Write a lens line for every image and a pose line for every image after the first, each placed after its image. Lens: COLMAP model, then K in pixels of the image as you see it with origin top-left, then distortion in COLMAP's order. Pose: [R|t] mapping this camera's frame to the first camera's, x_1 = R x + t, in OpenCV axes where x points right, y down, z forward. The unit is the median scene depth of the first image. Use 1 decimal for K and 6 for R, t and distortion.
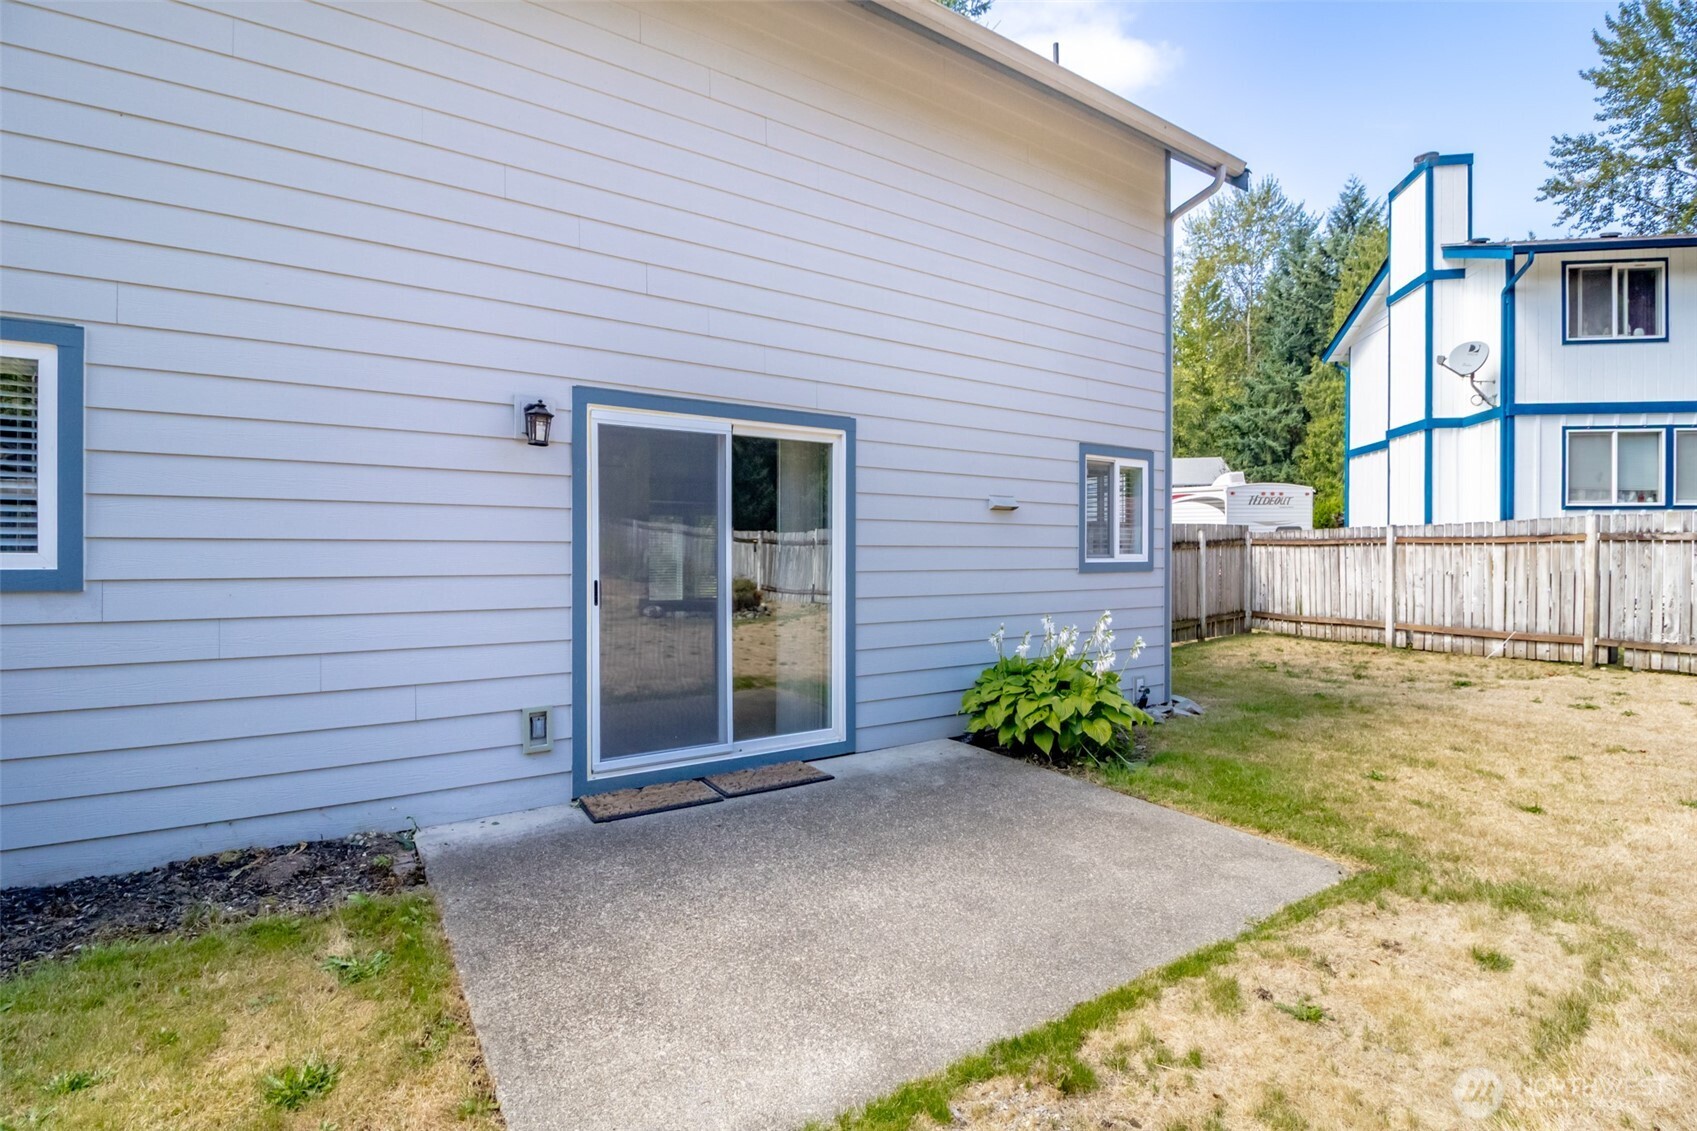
lens RADIAL K [[794.9, 0, 854.6], [0, 794.9, 559.1], [0, 0, 1]] dist [-0.001942, -0.011529]
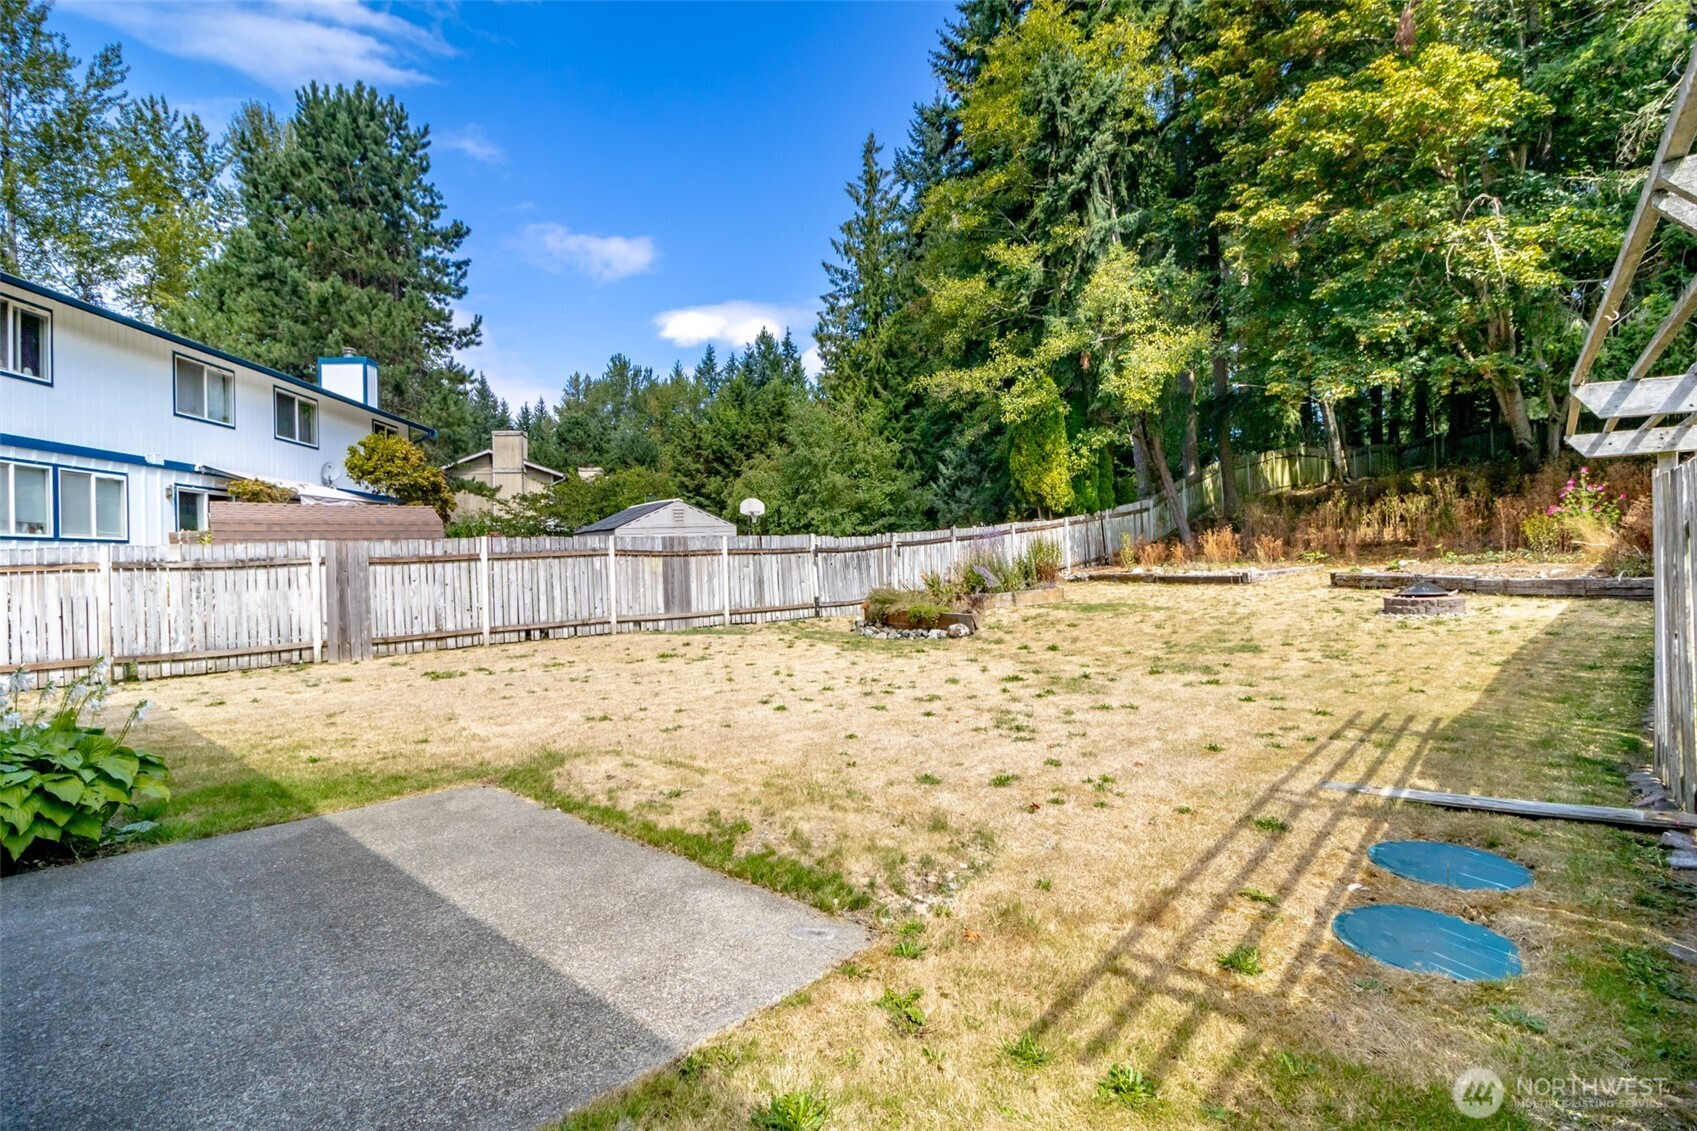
lens RADIAL K [[794.9, 0, 844.4], [0, 794.9, 566.1], [0, 0, 1]] dist [-0.001942, -0.011529]
pose [[-0.229689, 0.000628, 0.973264, -0.268938], [0.032077, 0.999461, 0.006925, -0.001587], [-0.972735, 0.032810, -0.229585, 0.184559]]
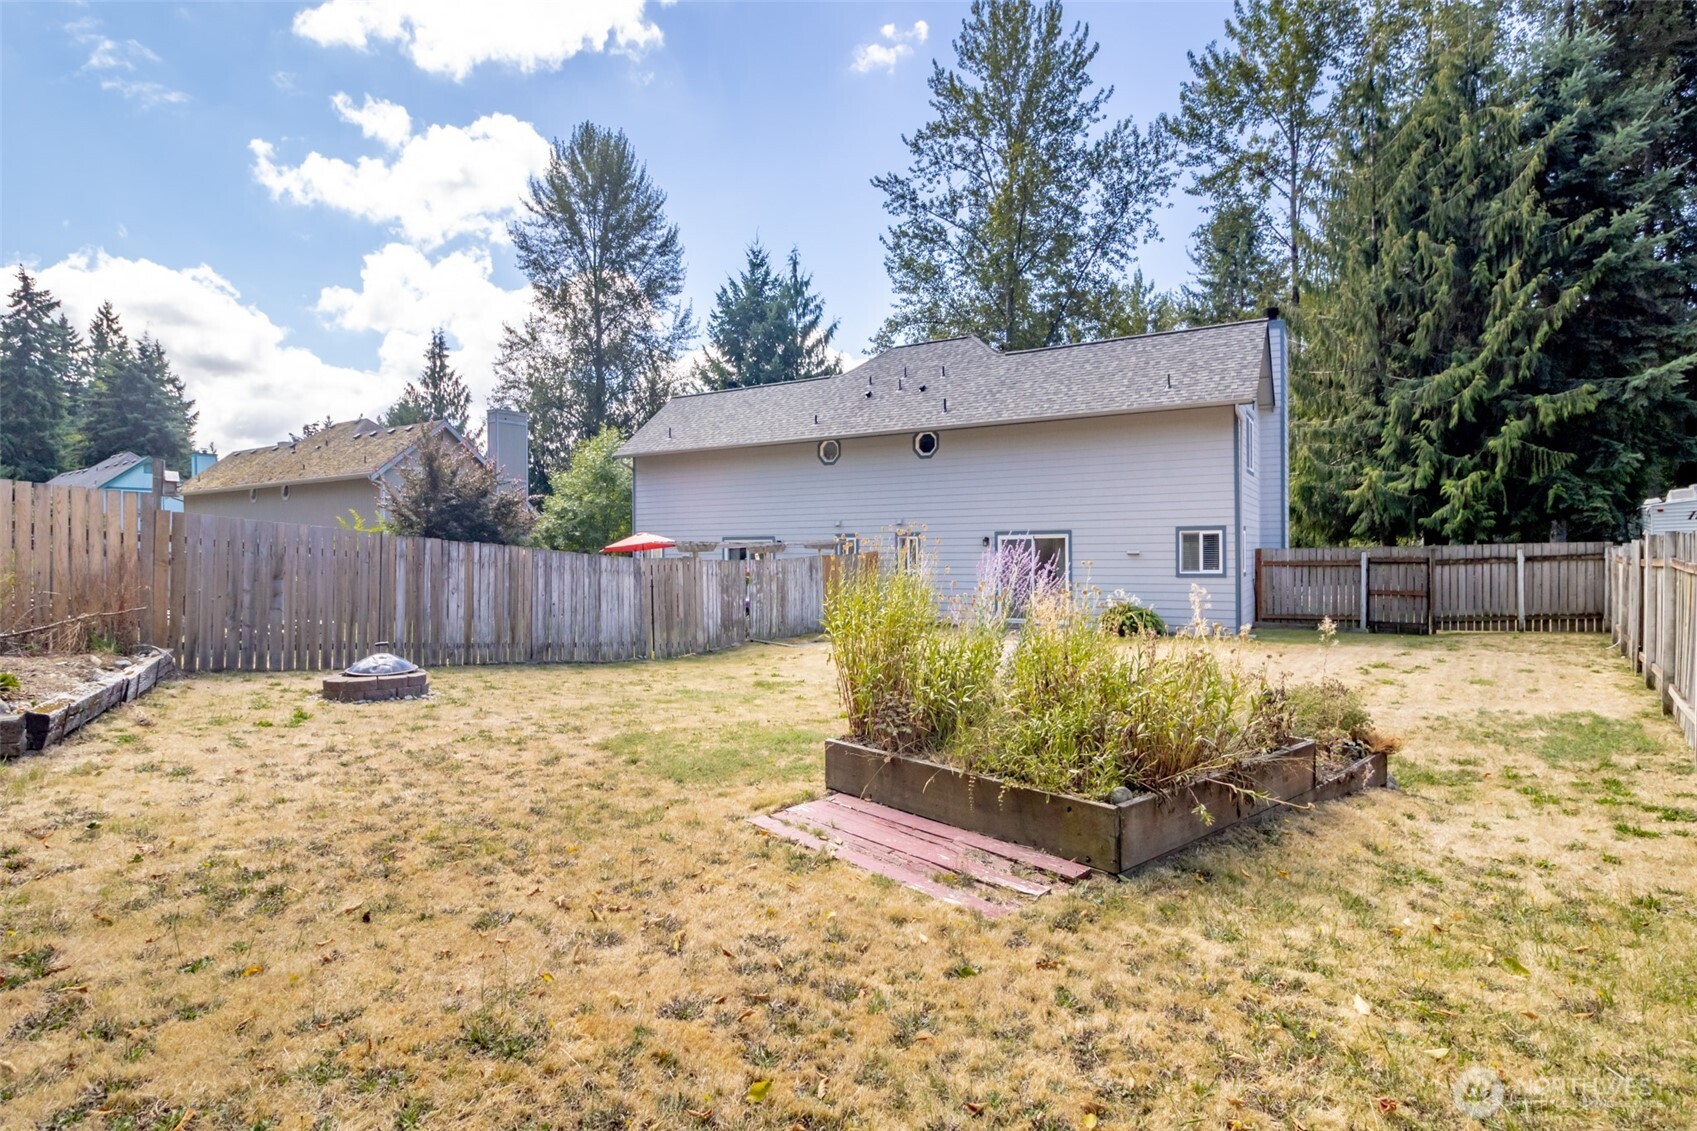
lens RADIAL K [[843.4, 0, 840.2], [0, 843.4, 566.2], [0, 0, 1]] dist [0.004763, 0.000533]
pose [[0.421700, 0.002157, -0.906733, 1.253457], [0.002933, 0.999989, 0.003743, -0.016673], [0.906730, -0.004238, 0.421689, -0.624939]]
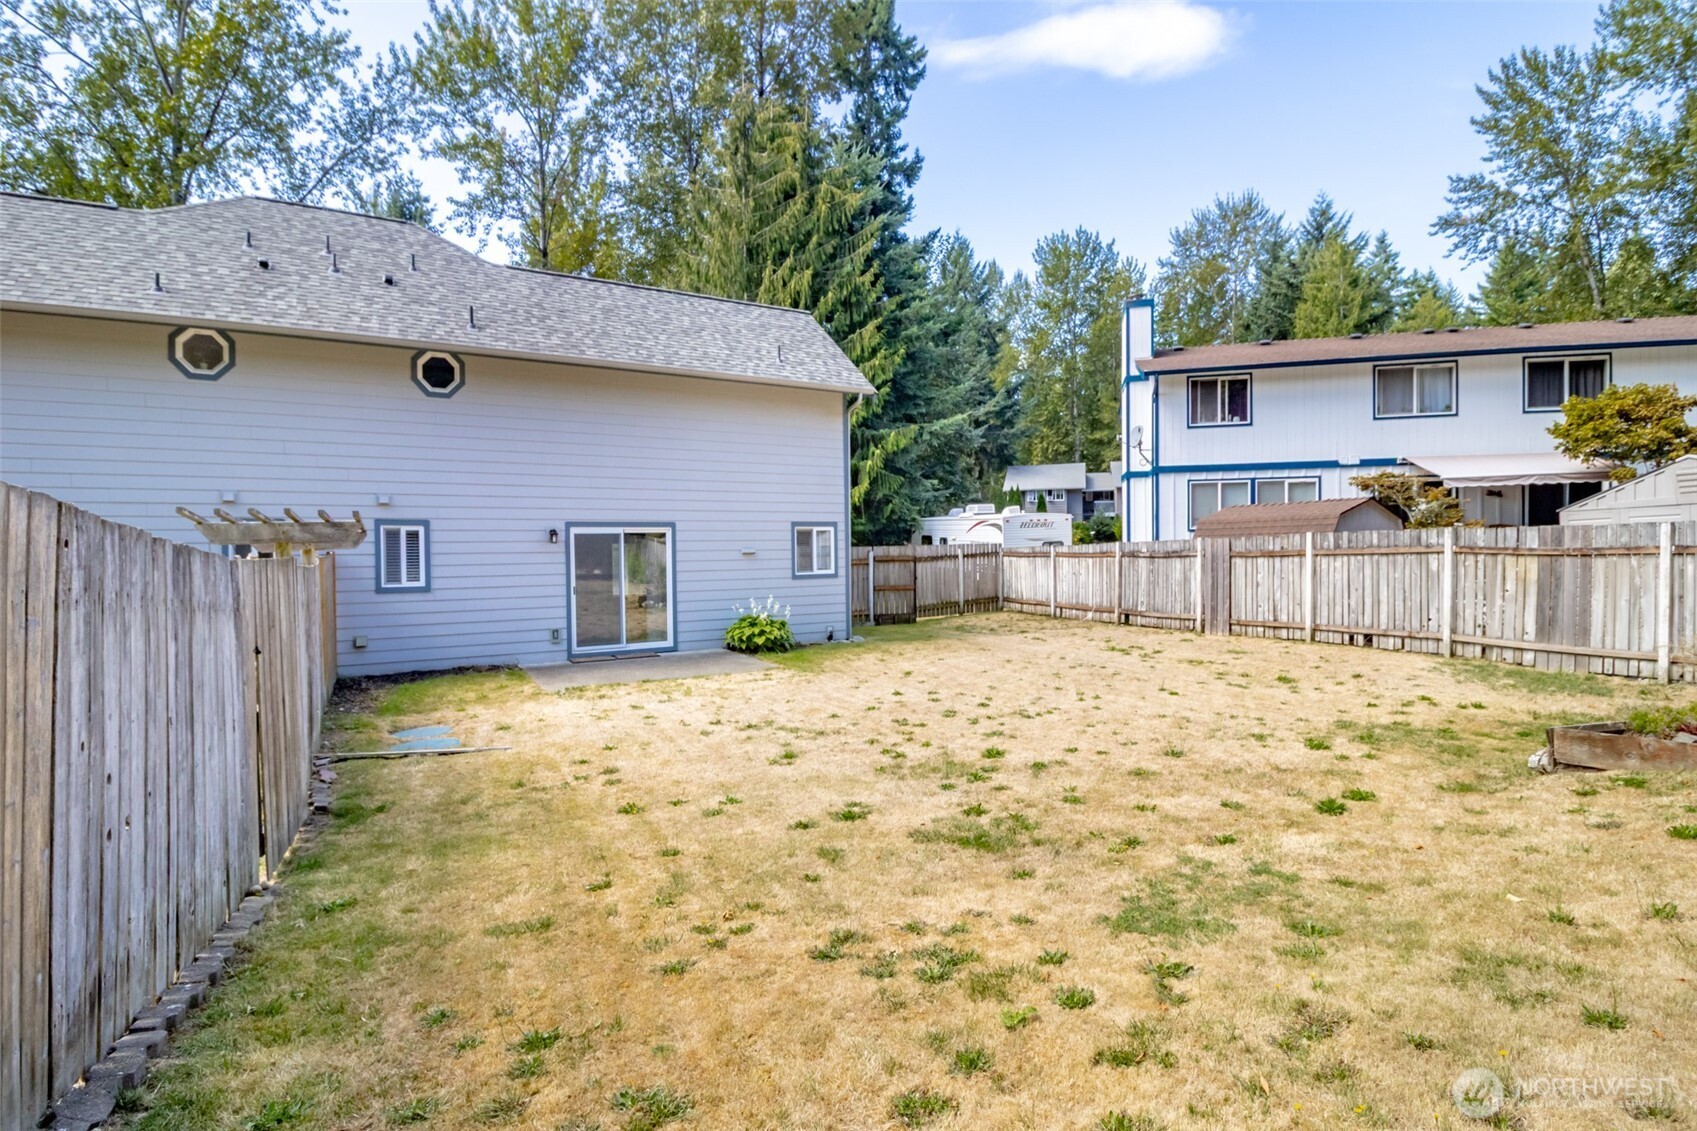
lens RADIAL K [[794.9, 0, 839.0], [0, 794.9, 558.6], [0, 0, 1]] dist [-0.001942, -0.011529]
pose [[0.996784, -0.013707, -0.078959, 0.322457], [0.014336, 0.999870, 0.007400, -0.030583], [0.078847, -0.008508, 0.996850, -0.676555]]
